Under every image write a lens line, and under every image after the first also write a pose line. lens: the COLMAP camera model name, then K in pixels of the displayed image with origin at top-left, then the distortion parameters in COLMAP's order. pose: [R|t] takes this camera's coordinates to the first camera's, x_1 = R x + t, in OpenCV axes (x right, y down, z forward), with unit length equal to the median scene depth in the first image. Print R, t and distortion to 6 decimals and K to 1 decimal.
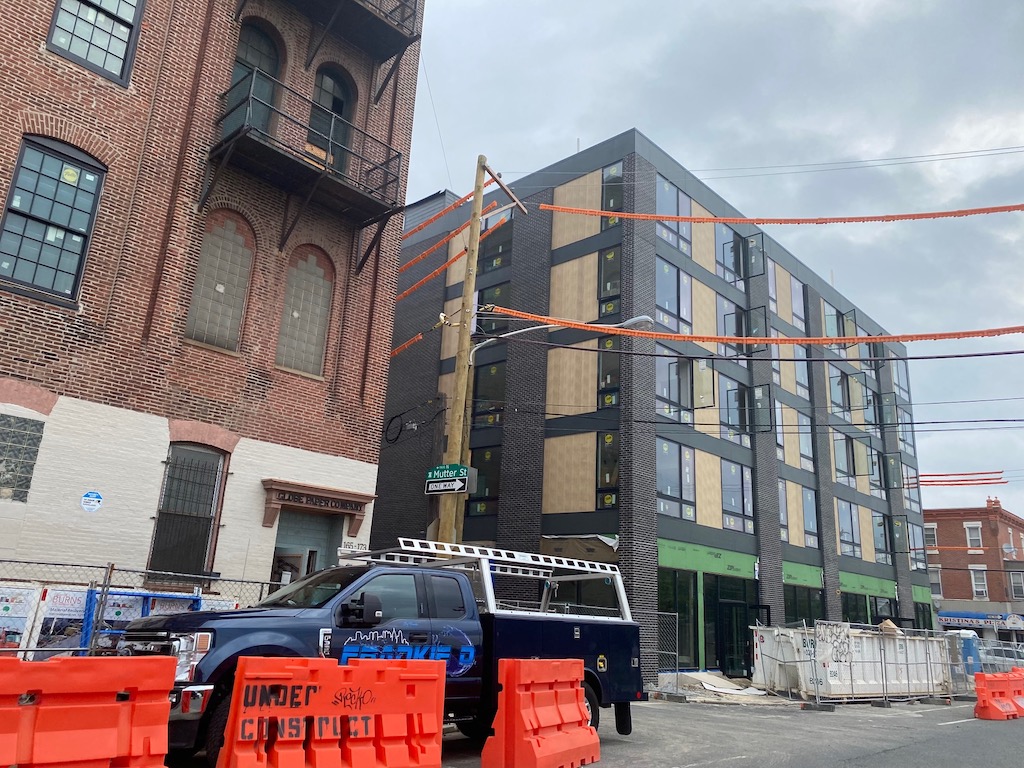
lens RADIAL K [[781.2, 0, 512.0], [0, 781.2, 384.0], [0, 0, 1]] dist [0.072812, -0.072137]
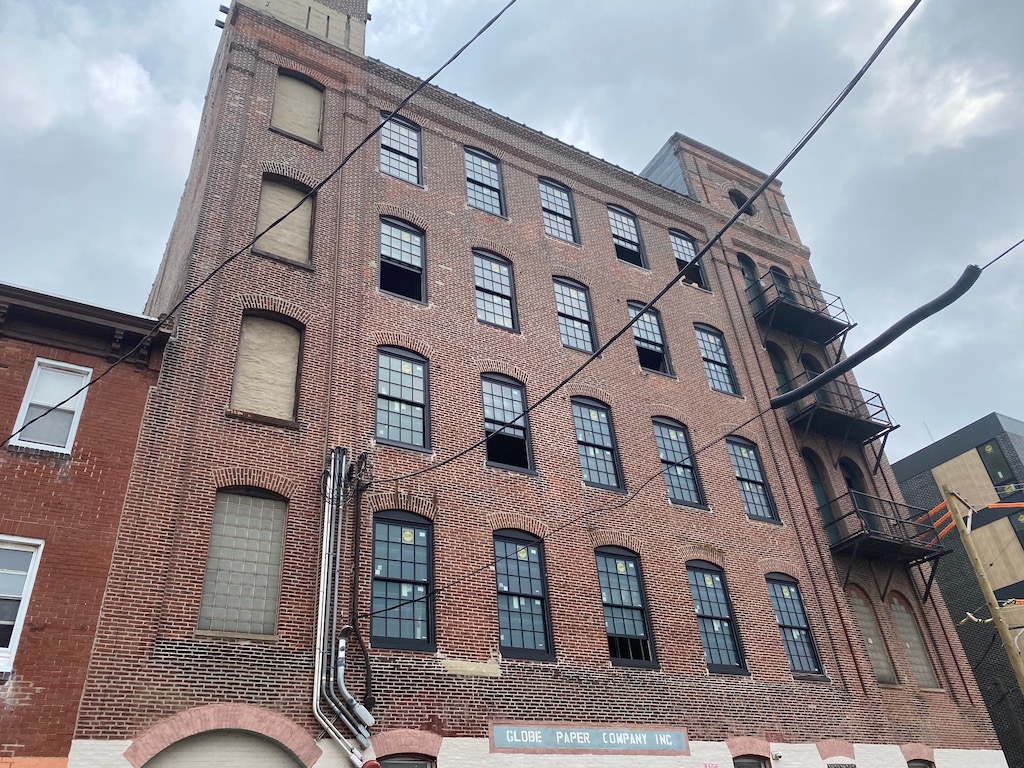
lens RADIAL K [[801.0, 0, 512.0], [0, 801.0, 384.0], [0, 0, 1]] dist [0.063071, -0.067842]
pose [[0.949232, -0.272777, -0.156689, -0.547938], [0.212477, 0.923256, -0.320079, -0.190545], [0.231975, 0.270537, 0.934343, -0.575578]]
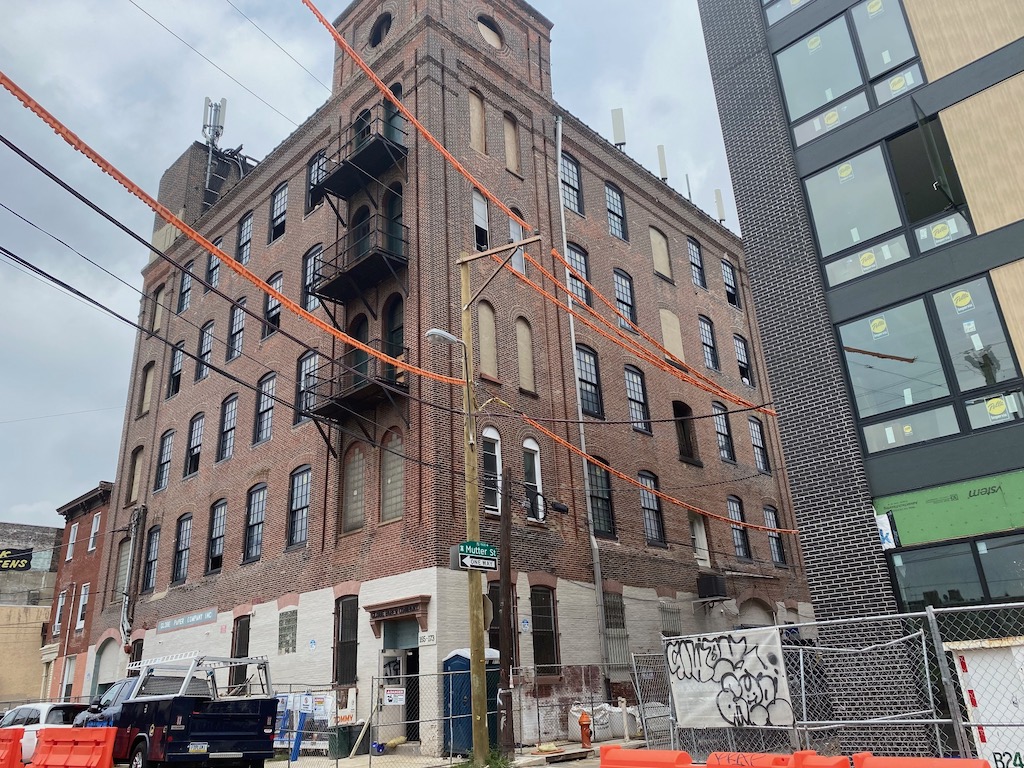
lens RADIAL K [[781.2, 0, 512.0], [0, 781.2, 384.0], [0, 0, 1]] dist [0.072812, -0.072137]
pose [[-0.022901, -0.414820, -0.909615, 1.016971], [0.325166, 0.857292, -0.399145, 0.374357], [0.945380, -0.304917, 0.115253, 1.031502]]
